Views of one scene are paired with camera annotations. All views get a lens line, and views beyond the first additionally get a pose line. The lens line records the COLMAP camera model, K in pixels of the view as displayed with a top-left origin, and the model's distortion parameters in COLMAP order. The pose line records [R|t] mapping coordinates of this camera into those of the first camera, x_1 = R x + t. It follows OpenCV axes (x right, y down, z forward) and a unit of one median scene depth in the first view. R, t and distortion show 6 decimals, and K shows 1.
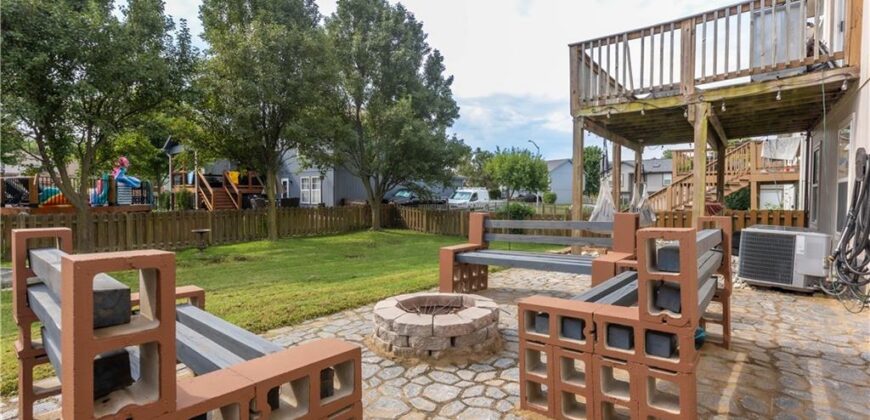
lens RADIAL K [[404.4, 0, 427.5], [0, 404.4, 204.7], [0, 0, 1]] dist [-0.002661, 0.000887]
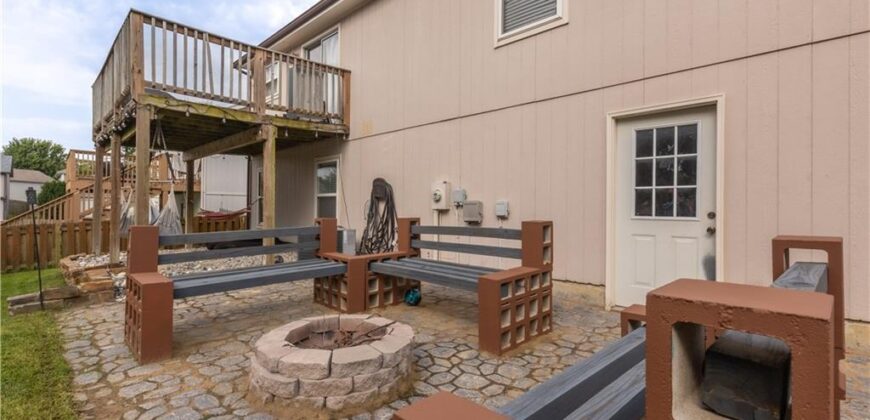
lens RADIAL K [[404.4, 0, 431.7], [0, 404.4, 208.0], [0, 0, 1]] dist [-0.002661, 0.000887]
pose [[0.077722, -0.000078, 0.996975, -0.952399], [0.009958, 0.999950, -0.000698, -0.008766], [-0.996925, 0.009982, 0.077719, 0.900974]]
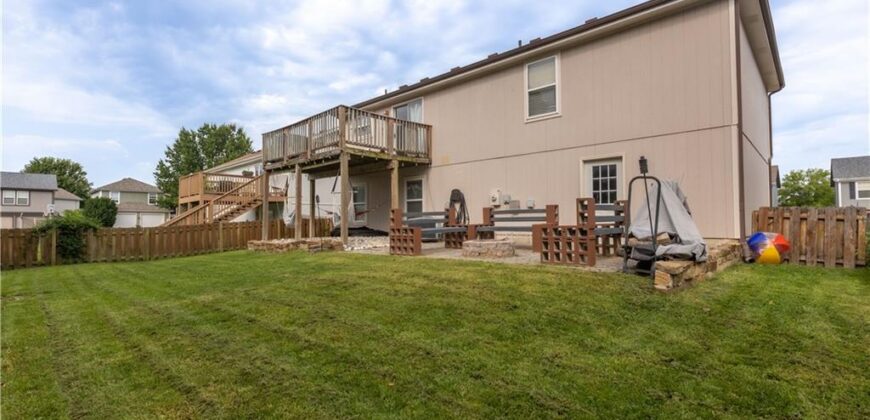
lens RADIAL K [[404.4, 0, 430.8], [0, 404.4, 212.4], [0, 0, 1]] dist [-0.002661, 0.000887]
pose [[0.042263, 0.020438, 0.998897, -2.902983], [0.024162, 0.999477, -0.021472, 0.142664], [-0.998814, 0.025043, 0.041747, 1.503726]]
